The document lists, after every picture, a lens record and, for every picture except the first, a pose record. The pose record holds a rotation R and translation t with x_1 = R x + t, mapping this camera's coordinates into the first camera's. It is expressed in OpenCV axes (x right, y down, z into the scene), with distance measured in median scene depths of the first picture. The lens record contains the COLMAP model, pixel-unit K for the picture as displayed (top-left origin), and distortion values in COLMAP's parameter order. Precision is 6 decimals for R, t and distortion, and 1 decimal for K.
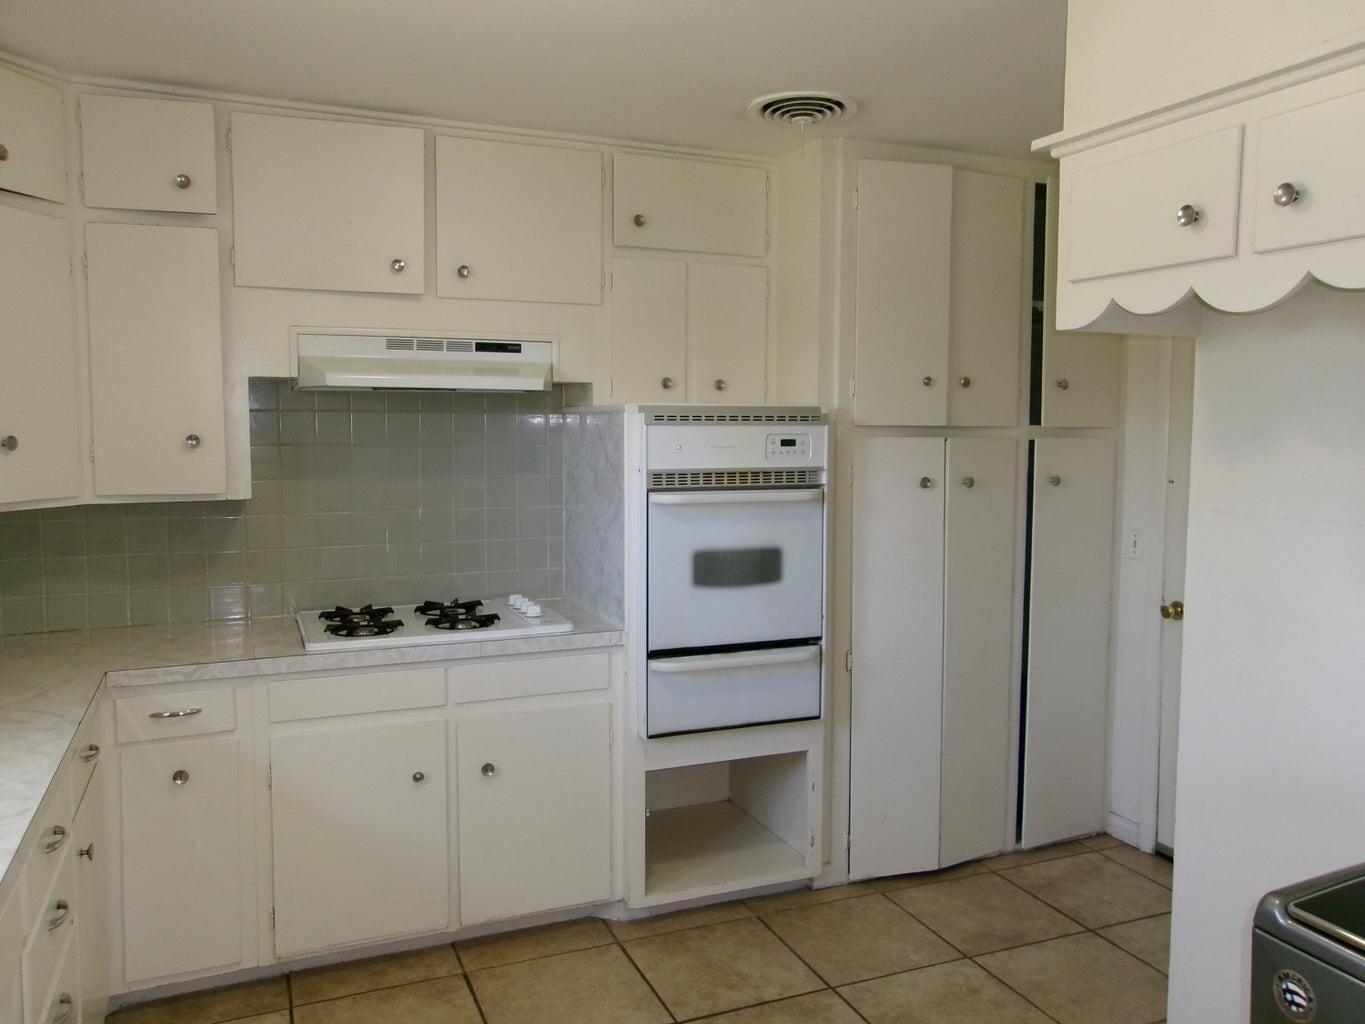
lens RADIAL K [[1080.4, 0, 677.1], [0, 1080.4, 506.2], [0, 0, 1]] dist [-0.003503, 0.035249]
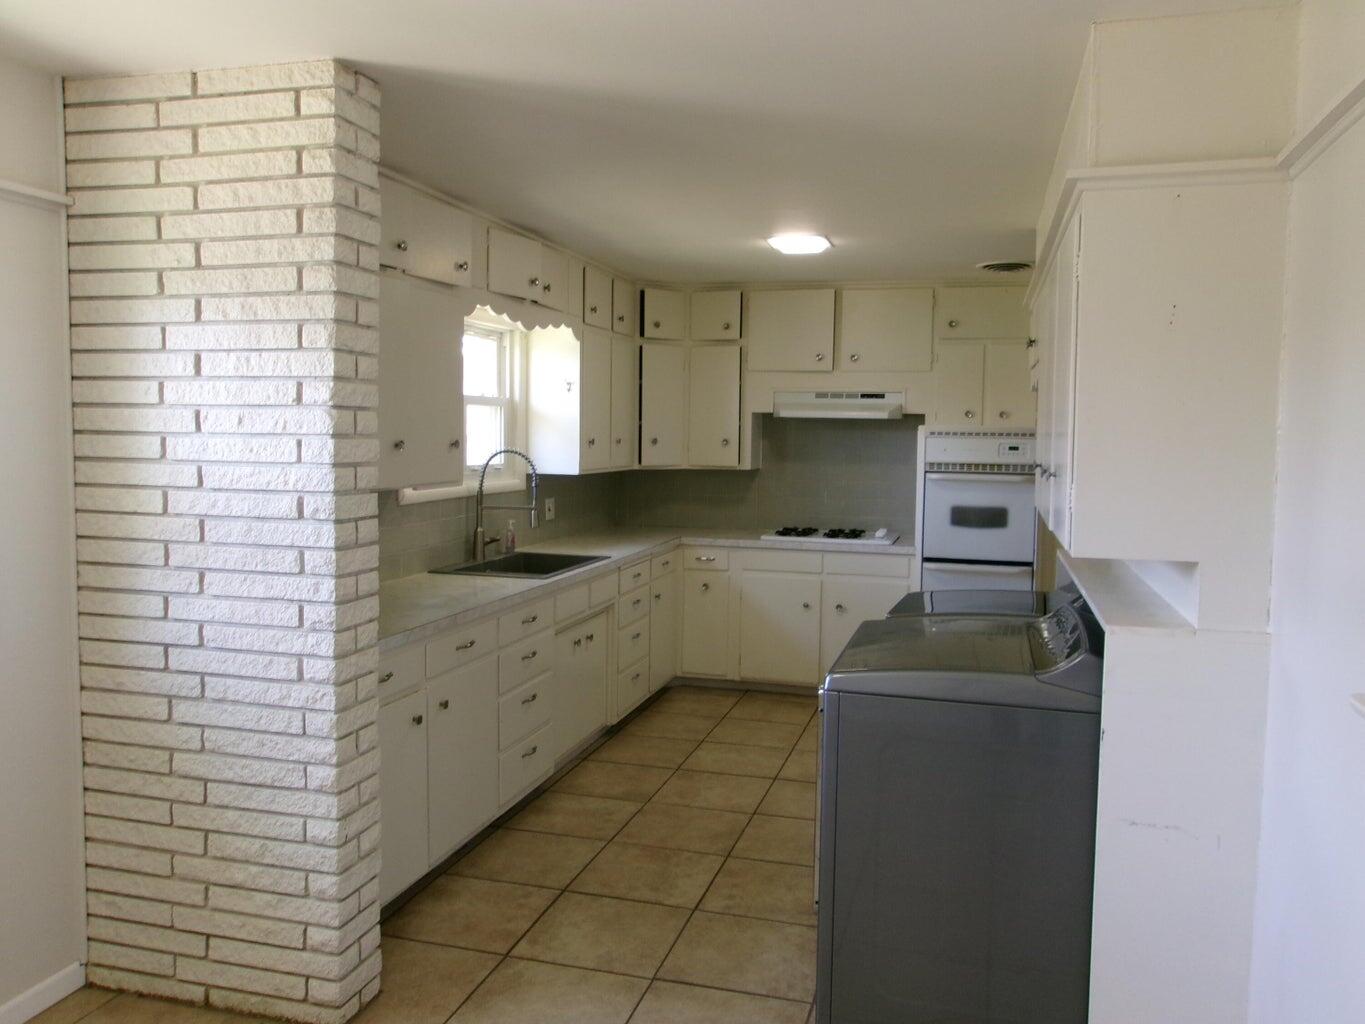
lens RADIAL K [[1080.4, 0, 683.5], [0, 1080.4, 511.0], [0, 0, 1]] dist [-0.003503, 0.035249]
pose [[0.789496, 0.055318, -0.611258, 0.781905], [-0.062190, 0.998014, 0.009994, 0.060214], [0.610597, 0.030124, 0.791368, -0.740282]]
